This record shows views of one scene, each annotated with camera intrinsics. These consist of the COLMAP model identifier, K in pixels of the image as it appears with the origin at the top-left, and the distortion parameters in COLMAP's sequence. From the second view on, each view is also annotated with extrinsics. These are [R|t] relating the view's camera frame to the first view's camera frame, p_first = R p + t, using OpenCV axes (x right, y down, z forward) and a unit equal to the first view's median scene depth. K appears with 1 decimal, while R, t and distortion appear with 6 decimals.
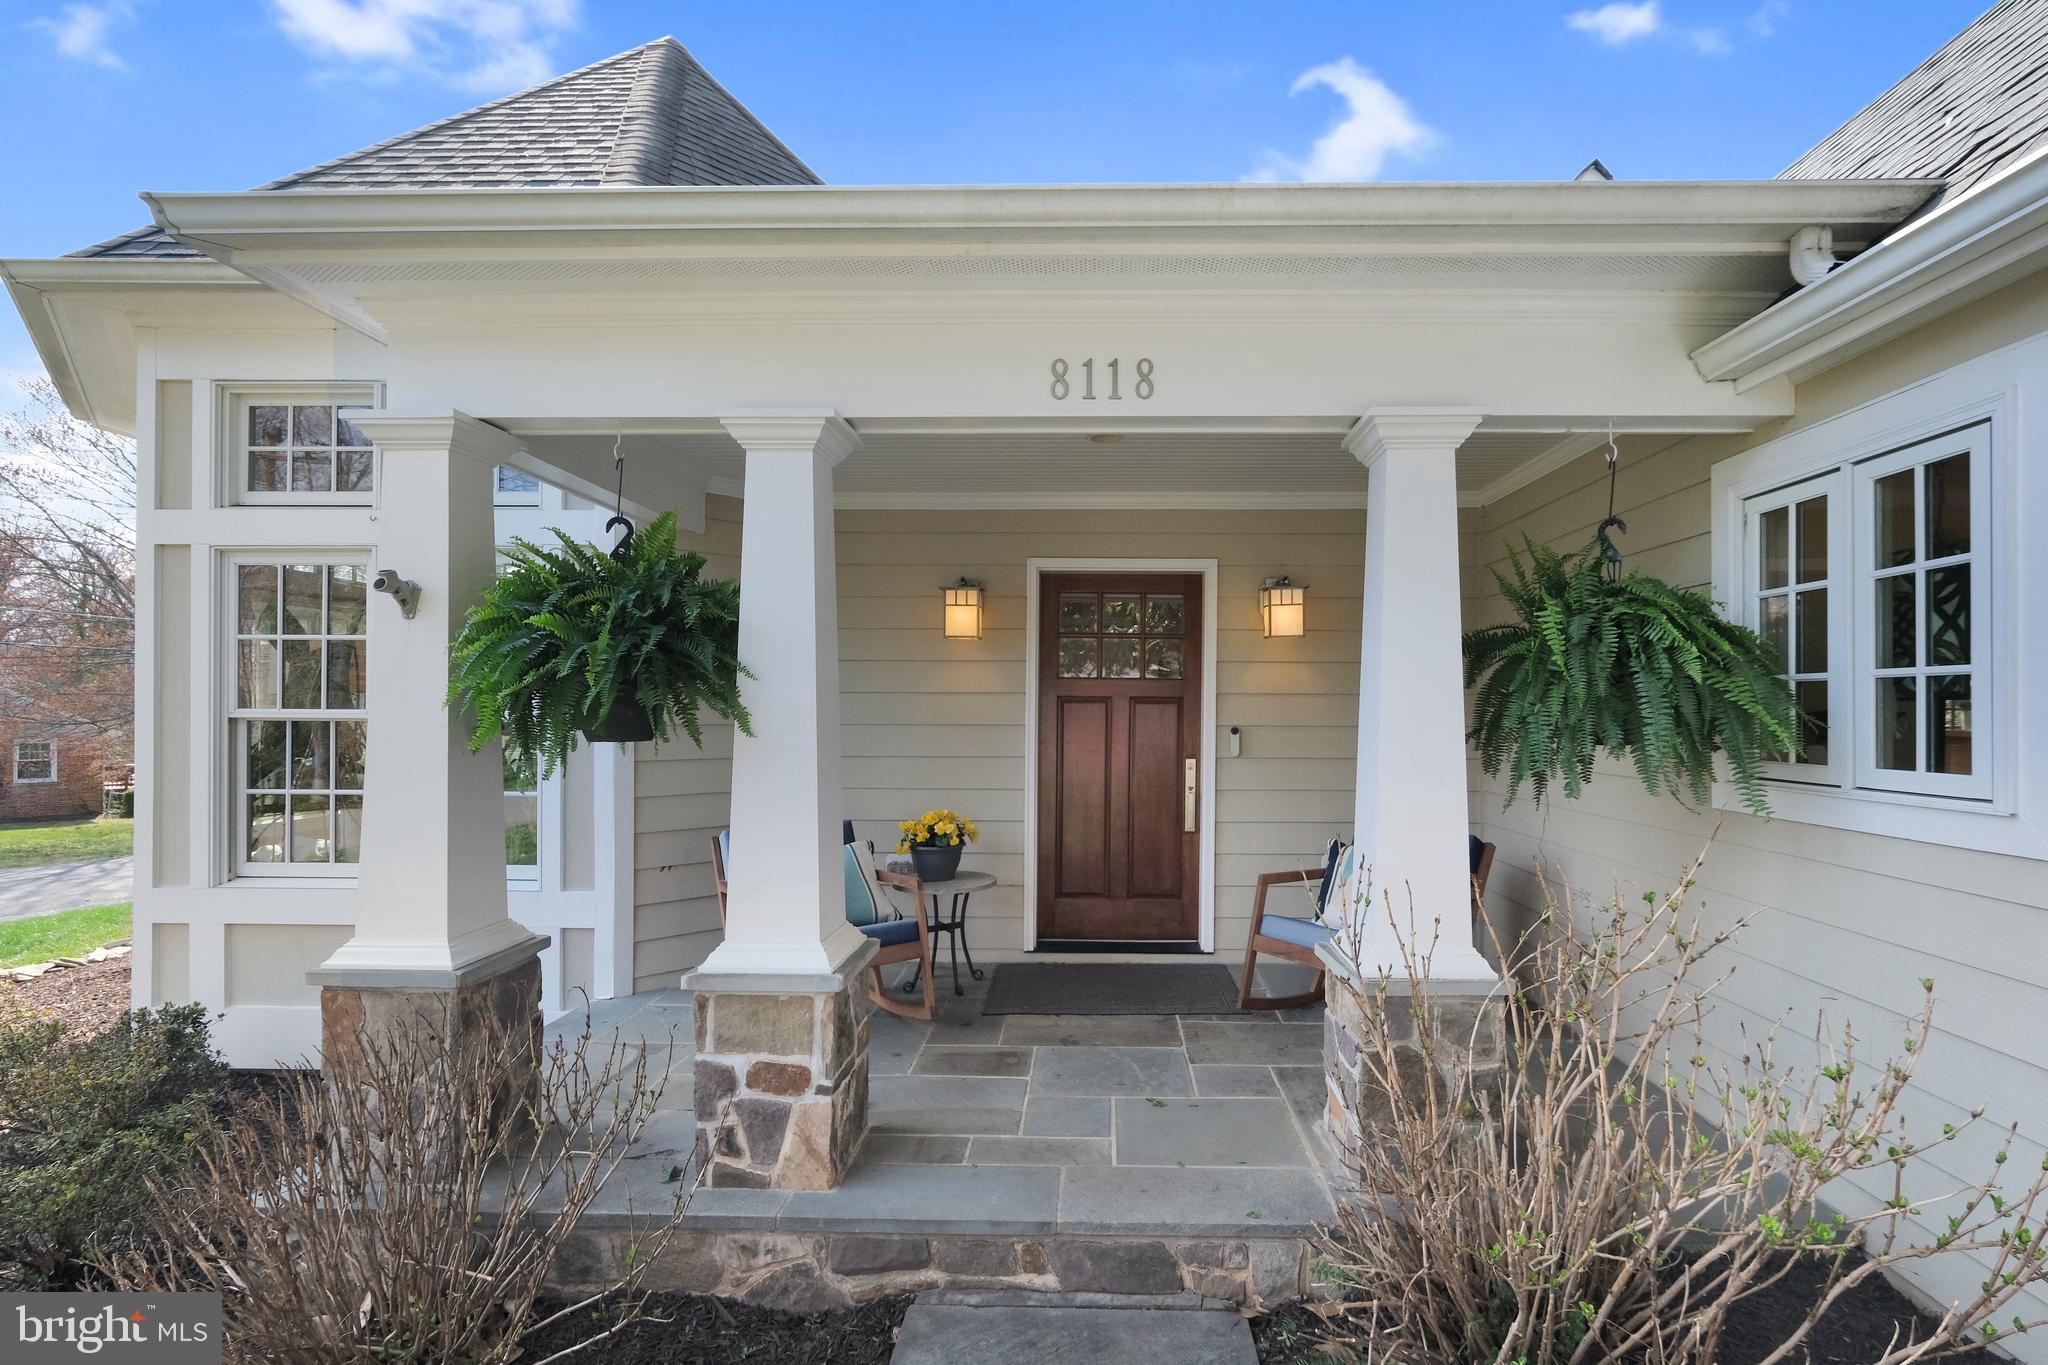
lens RADIAL K [[928.8, 0, 1084.9], [0, 928.8, 712.0], [0, 0, 1]] dist [0.017717, -0.000008]
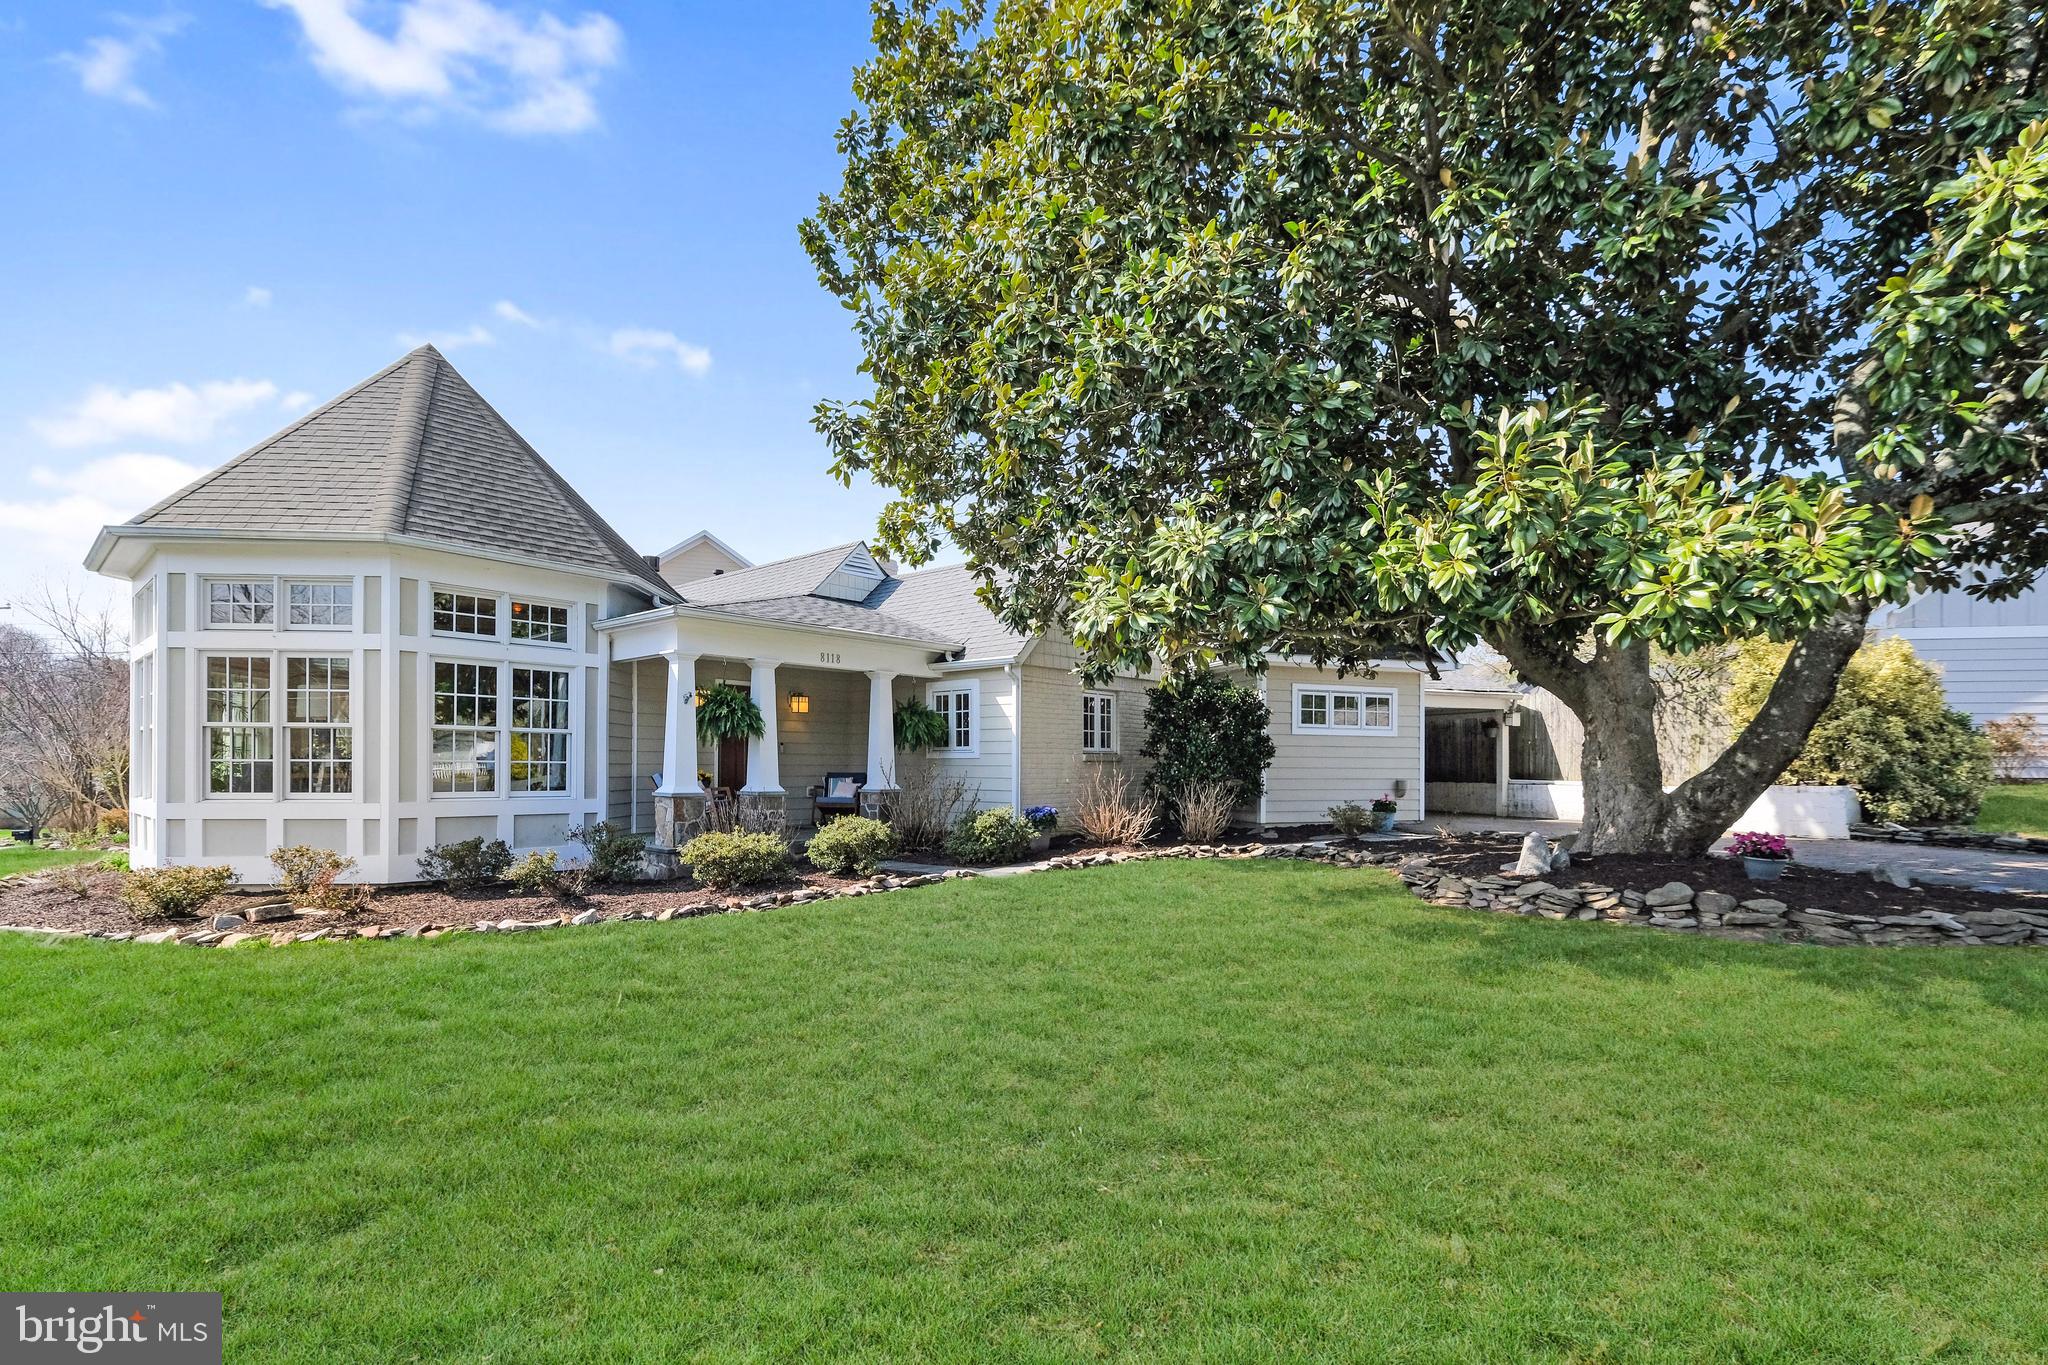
lens RADIAL K [[916.5, 0, 1032.5], [0, 916.5, 704.4], [0, 0, 1]] dist [-0.001130, -0.000072]
pose [[0.647680, 0.049368, 0.760311, -2.767277], [-0.007500, 0.998263, -0.058430, 0.114402], [-0.761876, 0.032141, 0.646925, -2.640463]]
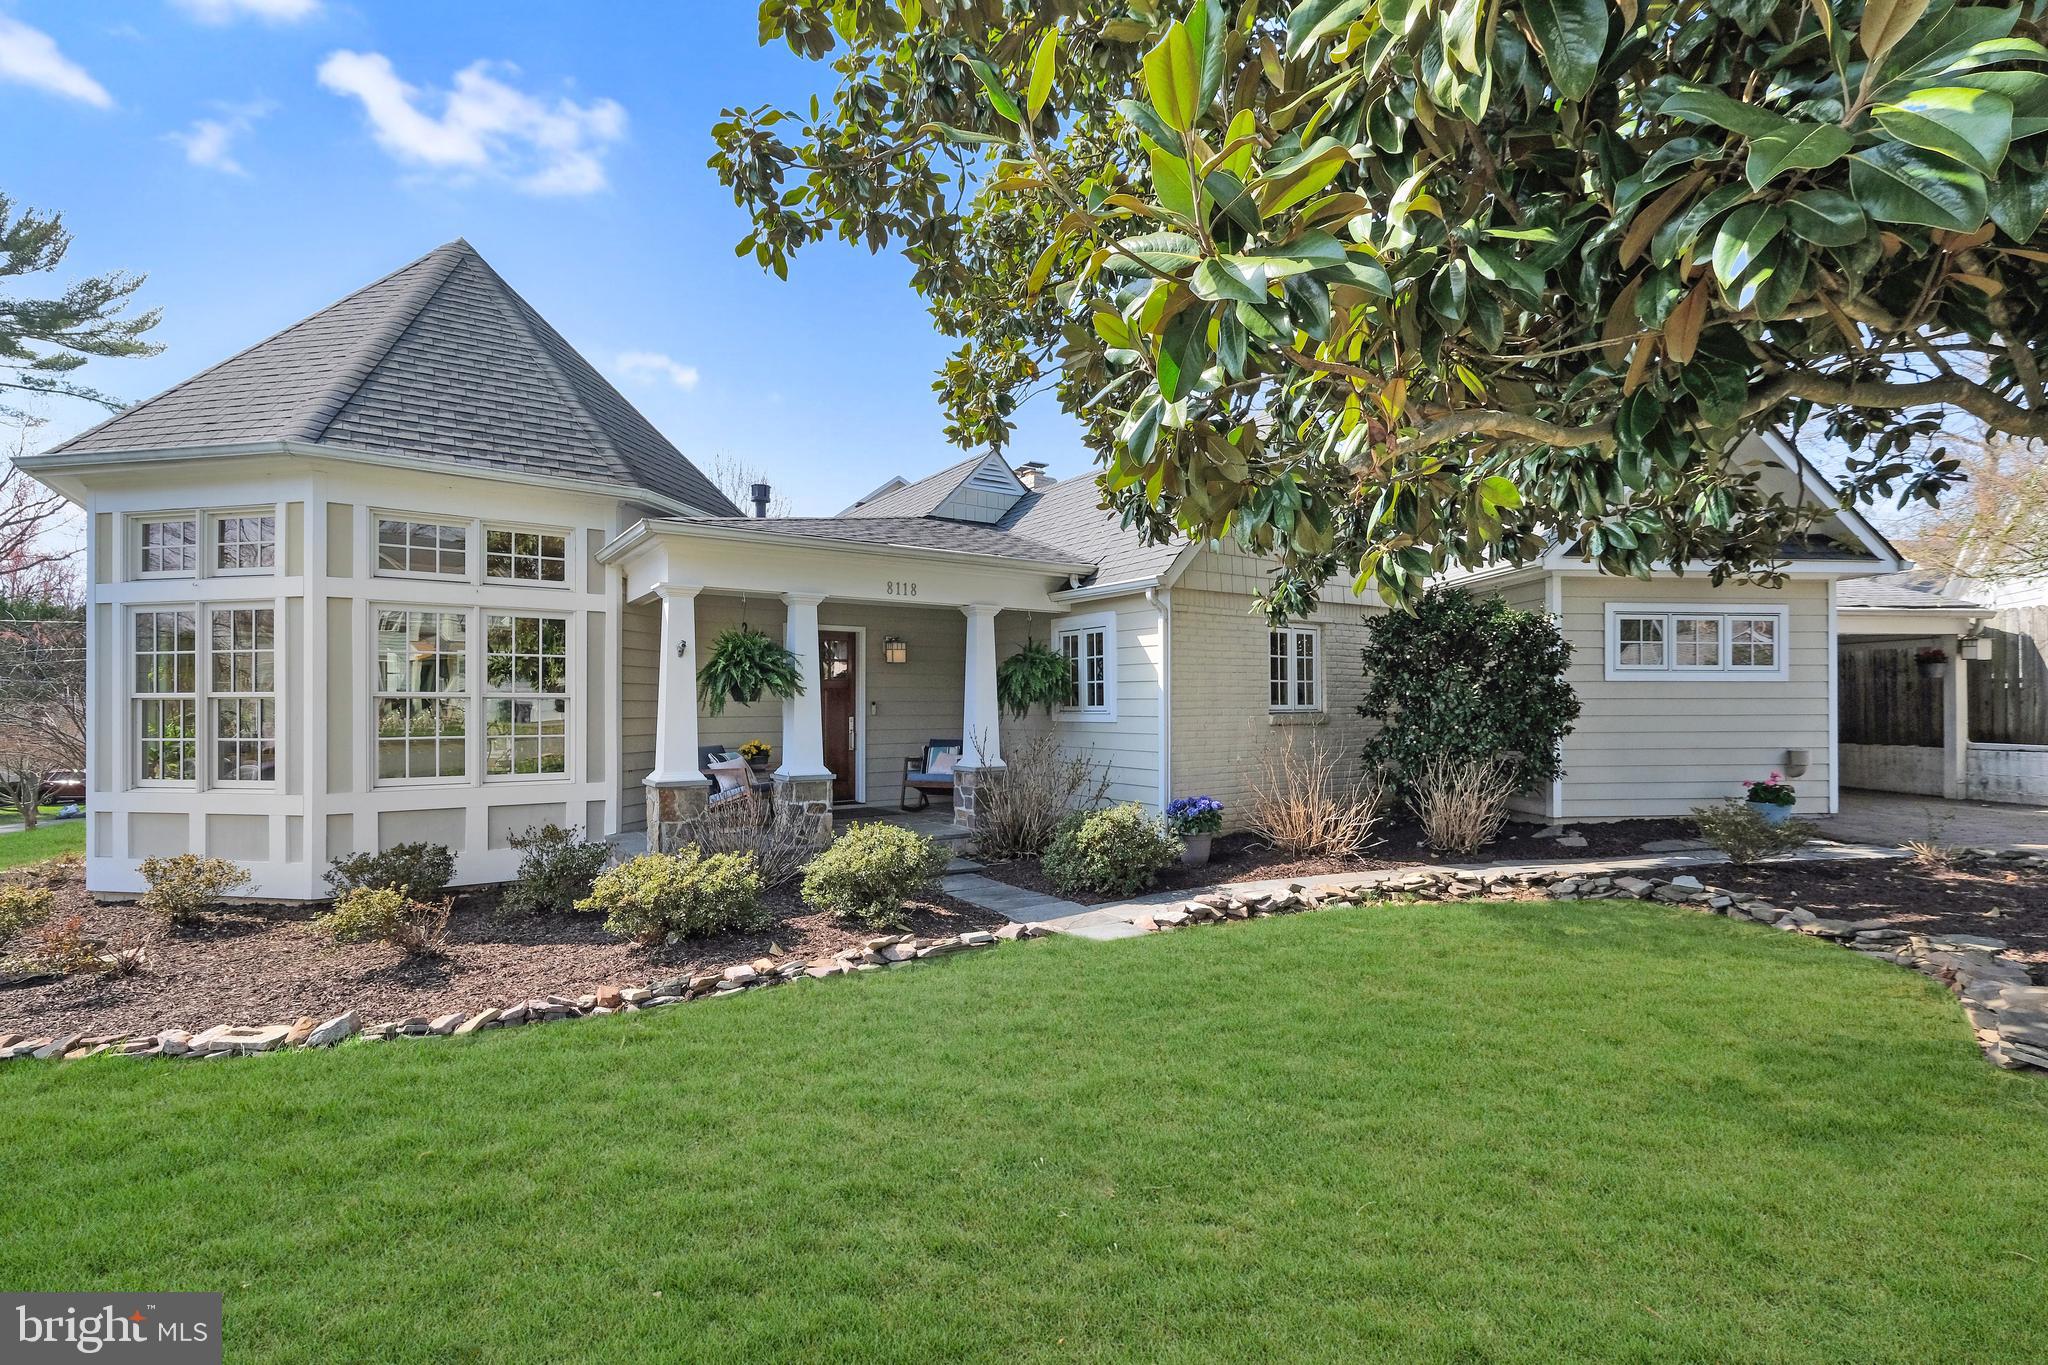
lens RADIAL K [[884.9, 0, 1025.0], [0, 884.9, 689.3], [0, 0, 1]] dist [-0.003565, -0.000385]
pose [[0.821834, 0.003264, 0.569718, -1.431001], [0.002441, 0.999954, -0.009250, 0.021429], [-0.569722, 0.008993, 0.821788, -1.827308]]
